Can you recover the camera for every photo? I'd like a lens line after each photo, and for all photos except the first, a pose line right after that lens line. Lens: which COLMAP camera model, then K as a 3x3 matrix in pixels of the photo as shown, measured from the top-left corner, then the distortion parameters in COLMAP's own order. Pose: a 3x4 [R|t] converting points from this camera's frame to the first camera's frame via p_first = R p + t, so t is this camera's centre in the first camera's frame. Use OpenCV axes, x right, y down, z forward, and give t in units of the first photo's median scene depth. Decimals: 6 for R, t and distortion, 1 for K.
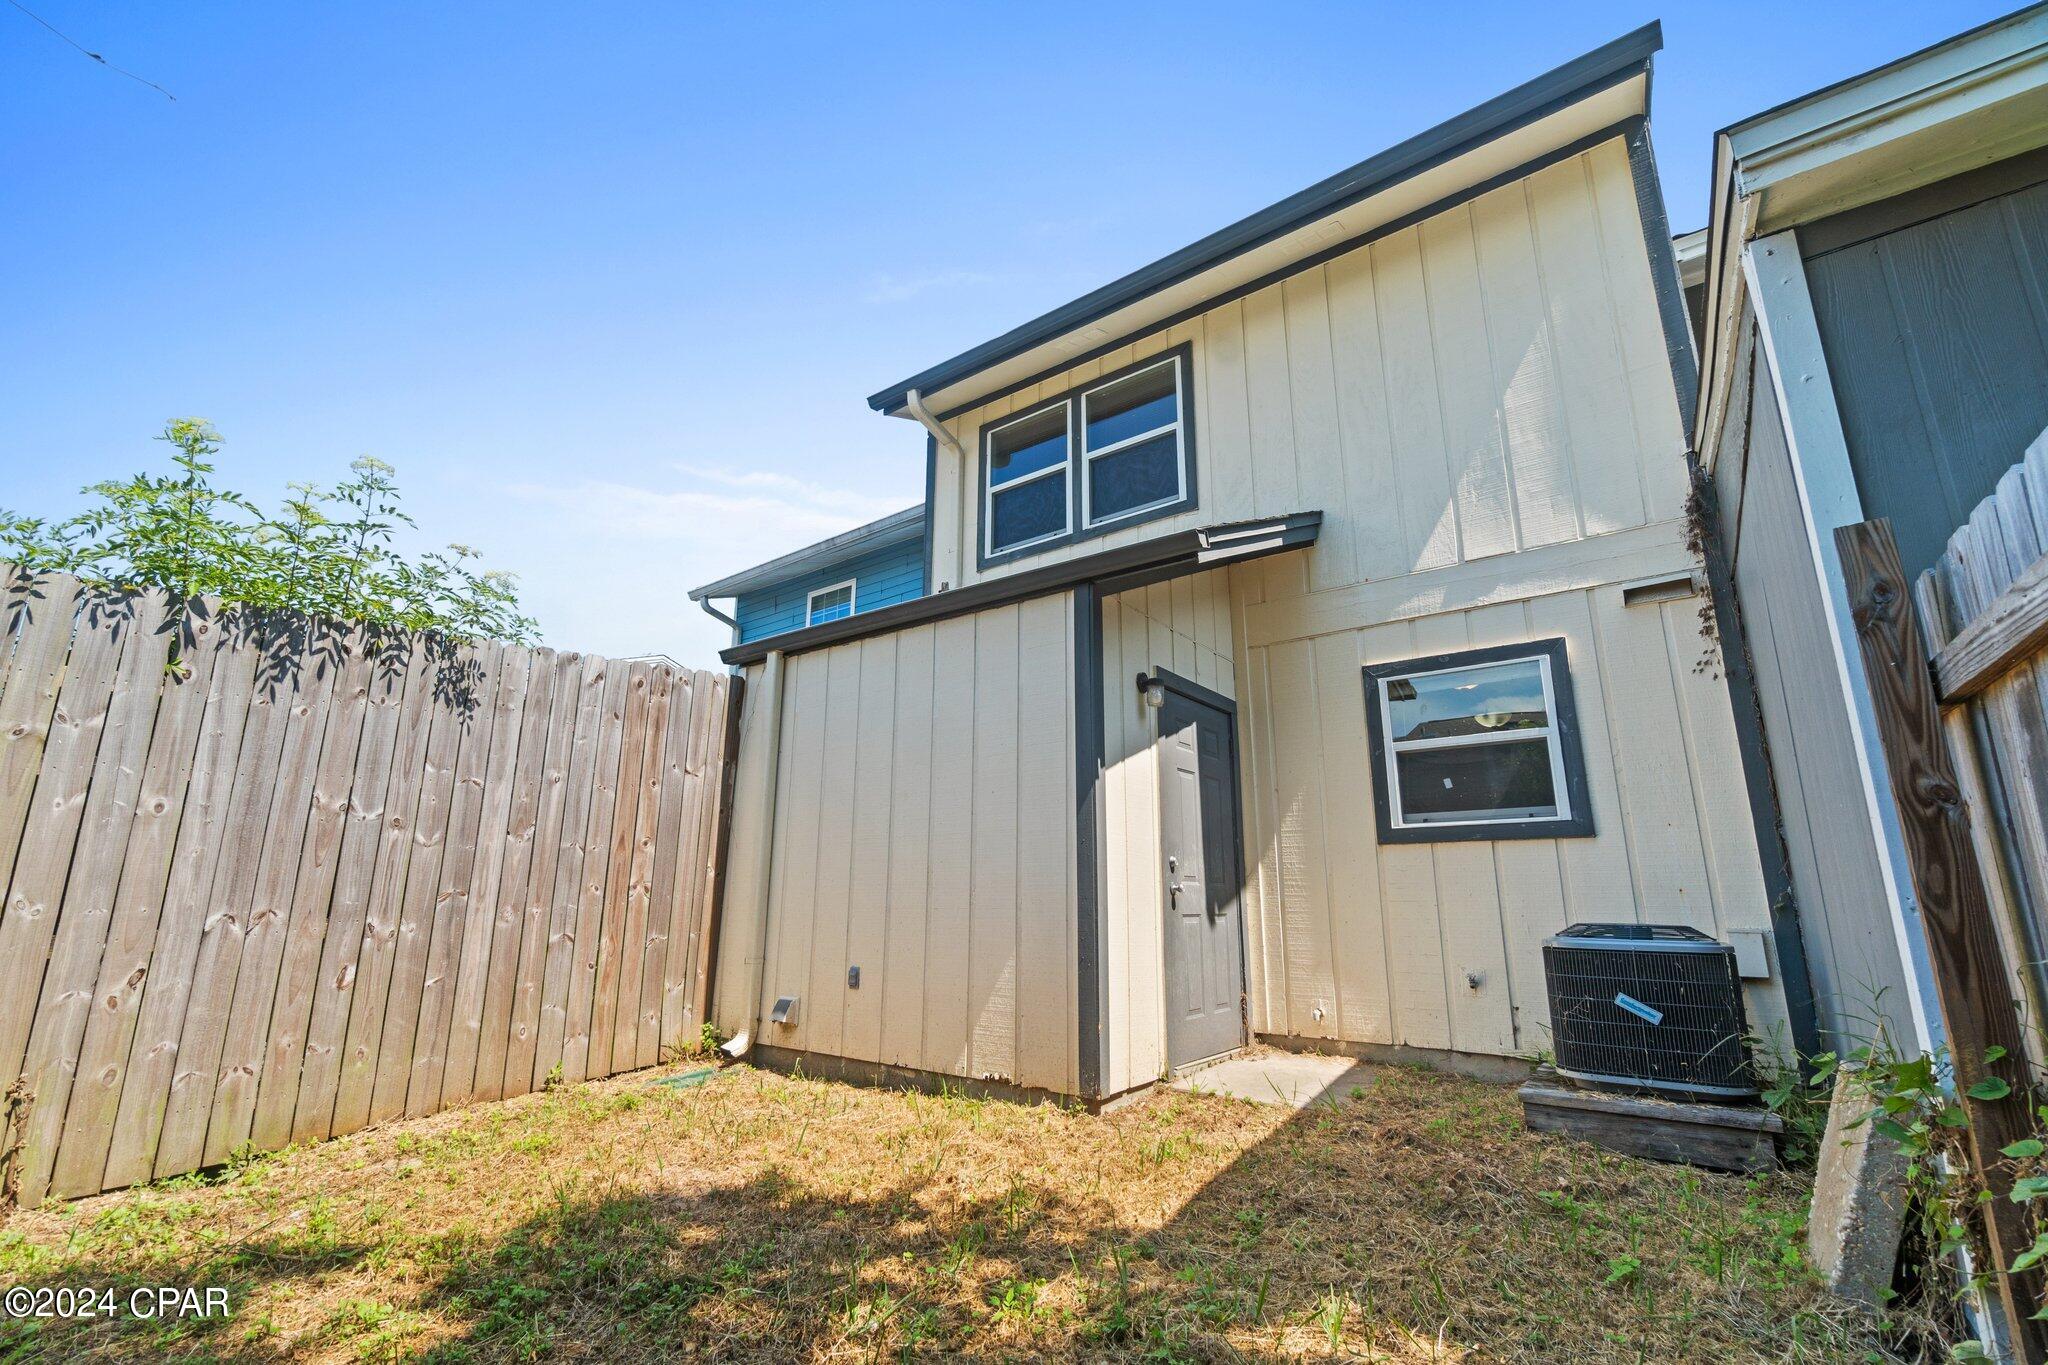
lens RADIAL K [[884.5, 0, 1016.6], [0, 884.5, 680.1], [0, 0, 1]] dist [-0.003675, -0.000385]
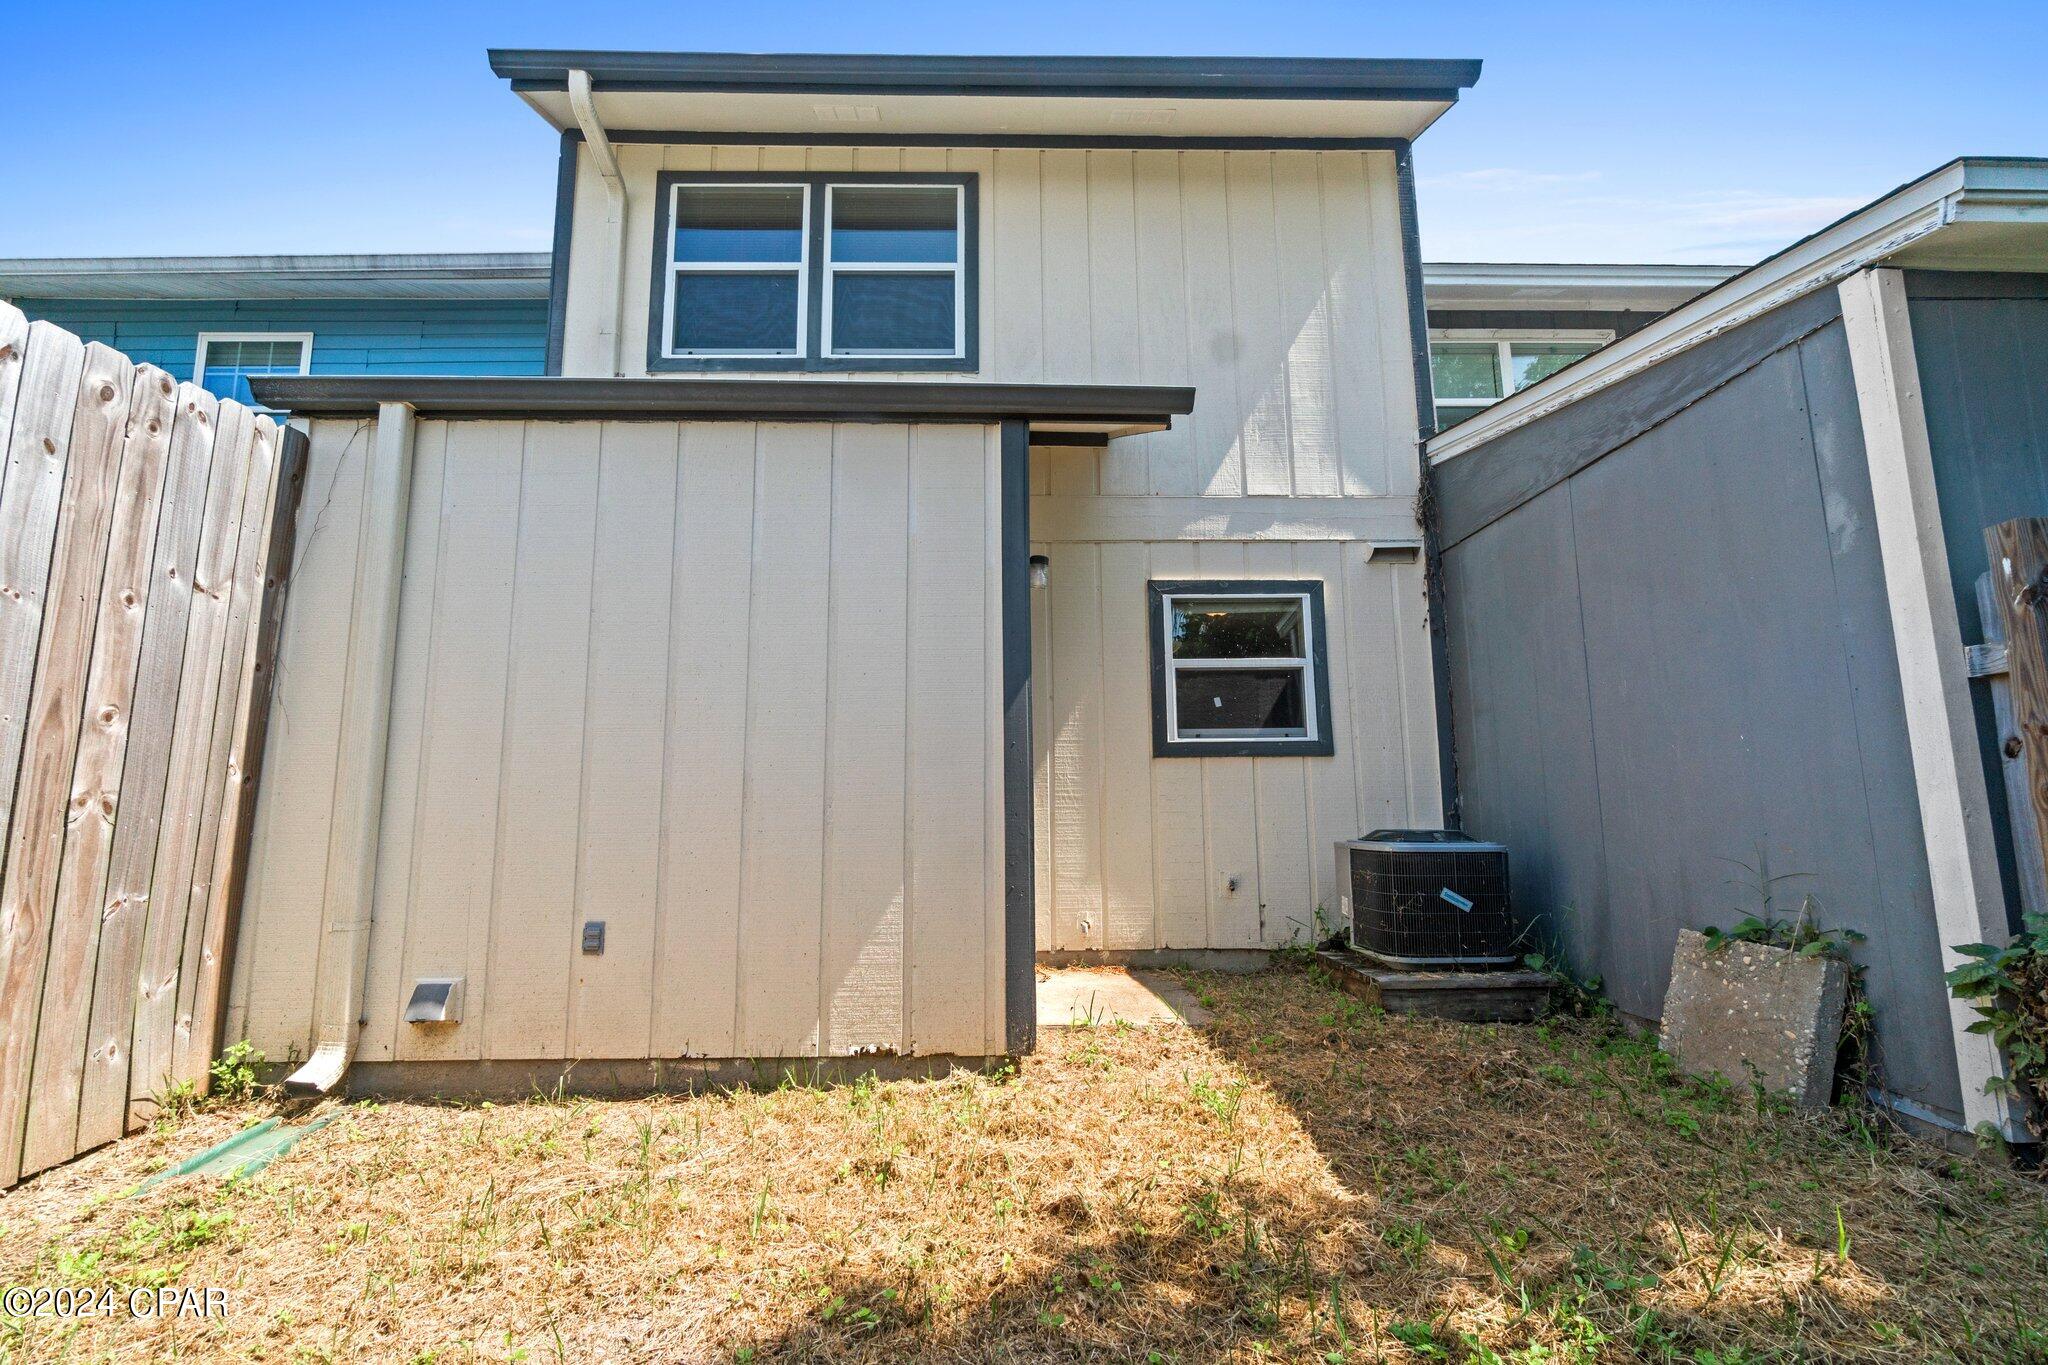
lens RADIAL K [[884.5, 0, 1024.8], [0, 884.5, 684.7], [0, 0, 1]] dist [-0.003675, -0.000385]
pose [[0.780838, 0.077072, 0.619961, -0.333413], [-0.140582, 0.988586, 0.054164, 0.068505], [-0.608710, -0.129449, 0.782761, 0.303851]]
